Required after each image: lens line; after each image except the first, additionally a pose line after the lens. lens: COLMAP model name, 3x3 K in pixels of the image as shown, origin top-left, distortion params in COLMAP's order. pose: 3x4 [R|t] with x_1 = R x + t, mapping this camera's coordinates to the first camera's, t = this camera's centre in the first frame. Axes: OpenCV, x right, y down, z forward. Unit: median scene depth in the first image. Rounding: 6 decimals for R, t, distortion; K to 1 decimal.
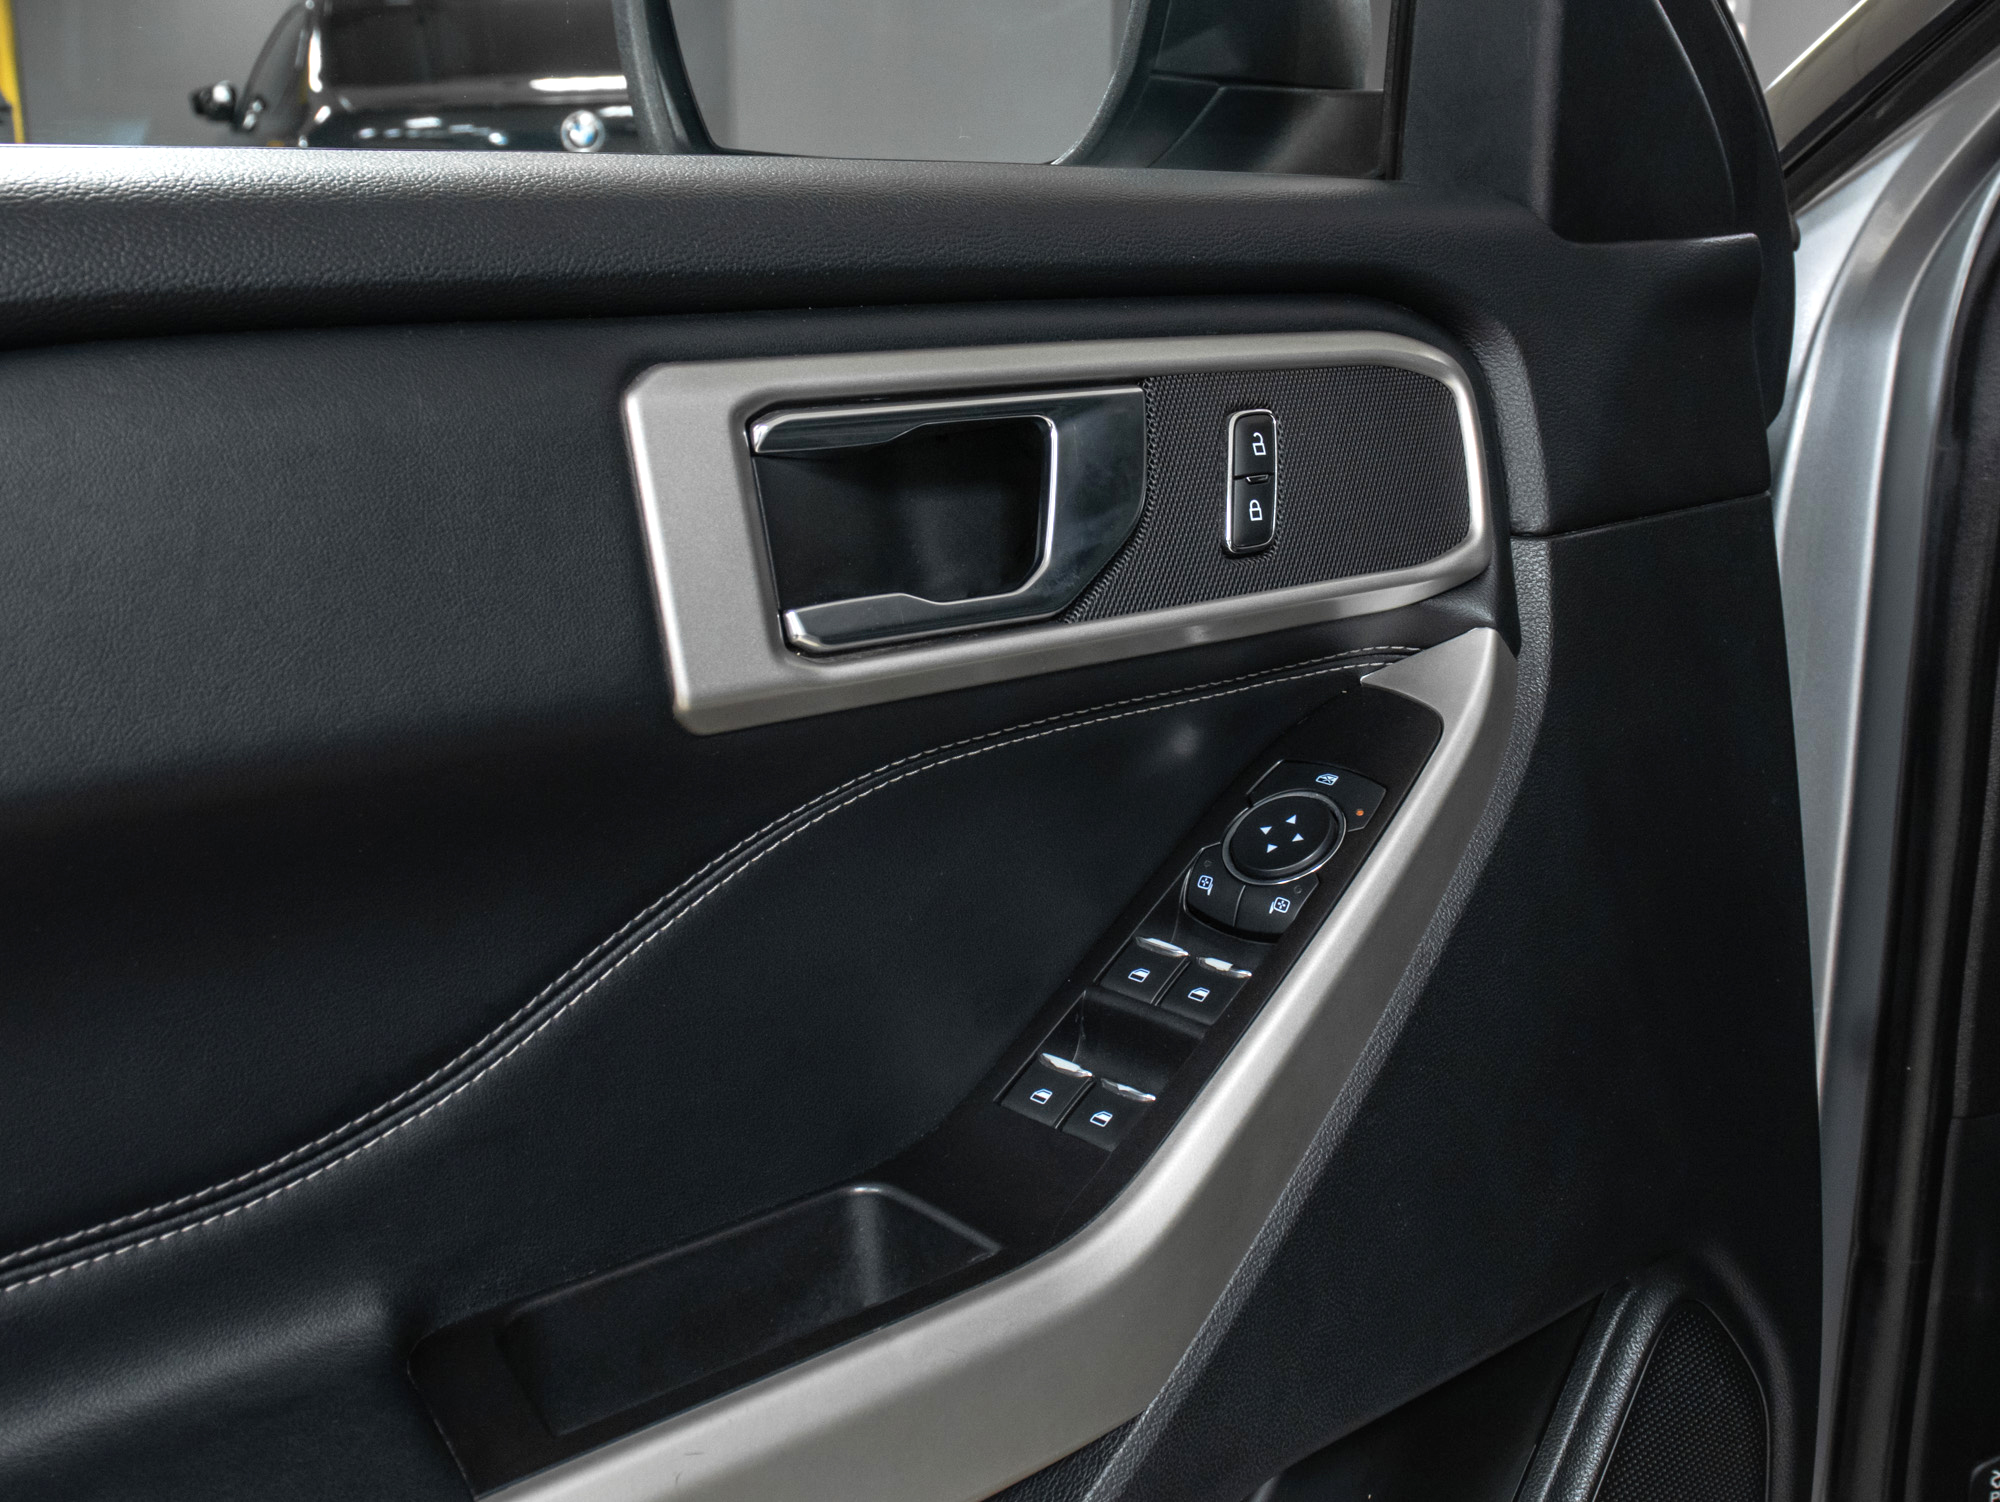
lens RADIAL K [[2617.3, 0, 1000.0], [0, 2617.3, 751.0], [0, 0, 1]] dist [-0.149959, 0.046819]
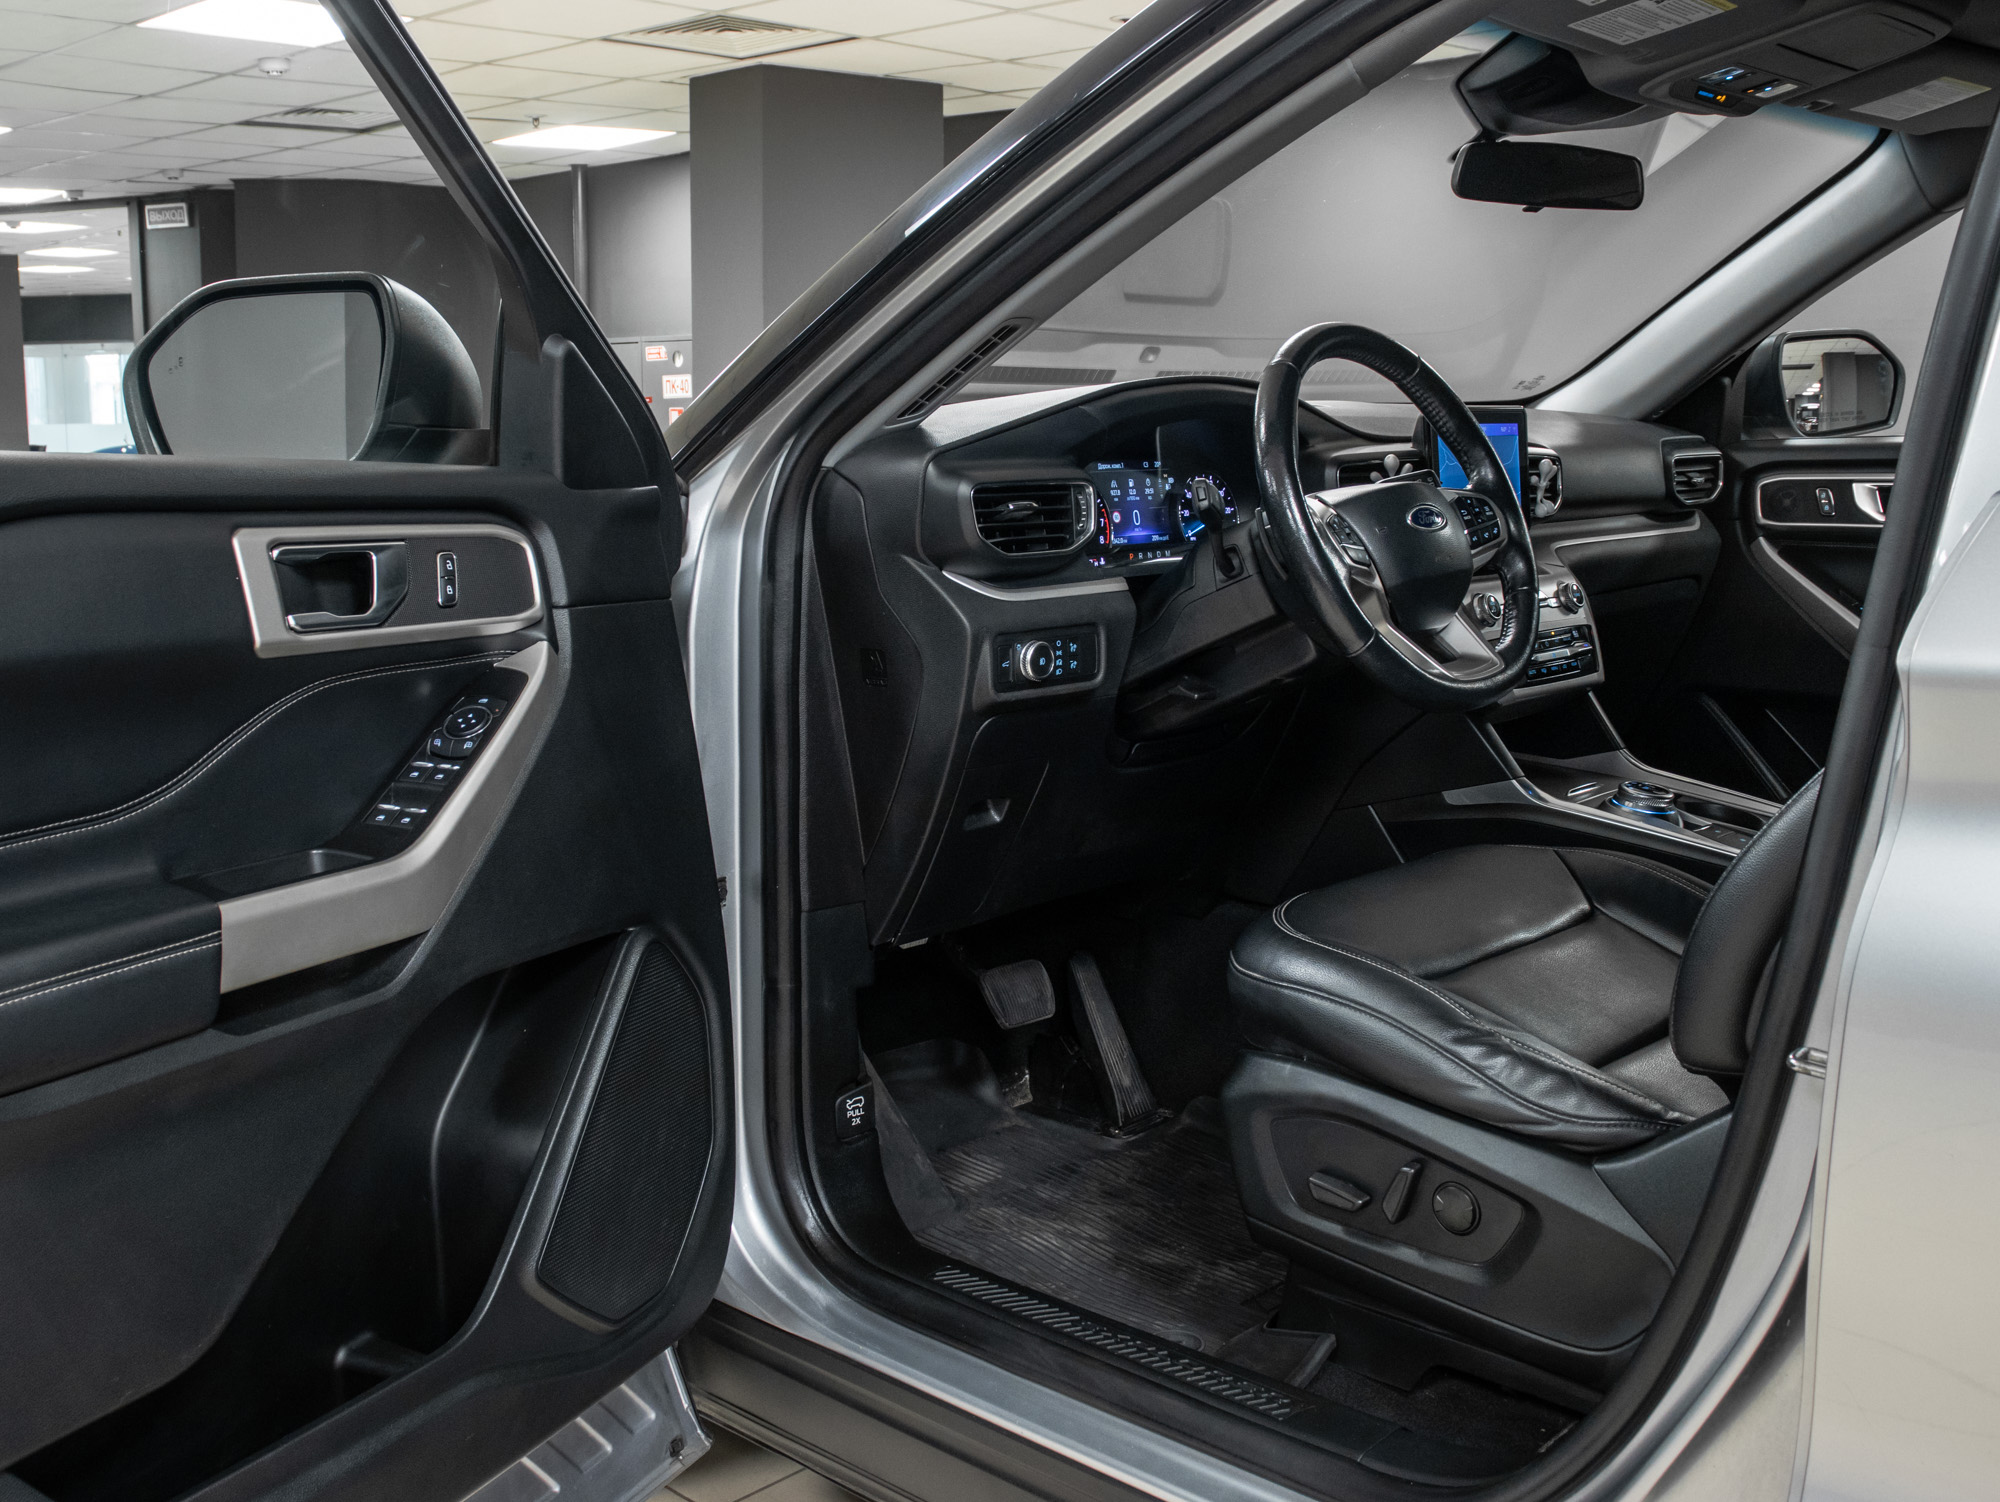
lens RADIAL K [[2617.3, 0, 1000.0], [0, 2617.3, 751.0], [0, 0, 1]] dist [-0.149959, 0.046819]
pose [[0.943140, -0.047806, 0.328940, -0.232511], [0.089234, 0.989691, -0.112018, 0.386857], [-0.320194, 0.135002, 0.937684, -1.503604]]
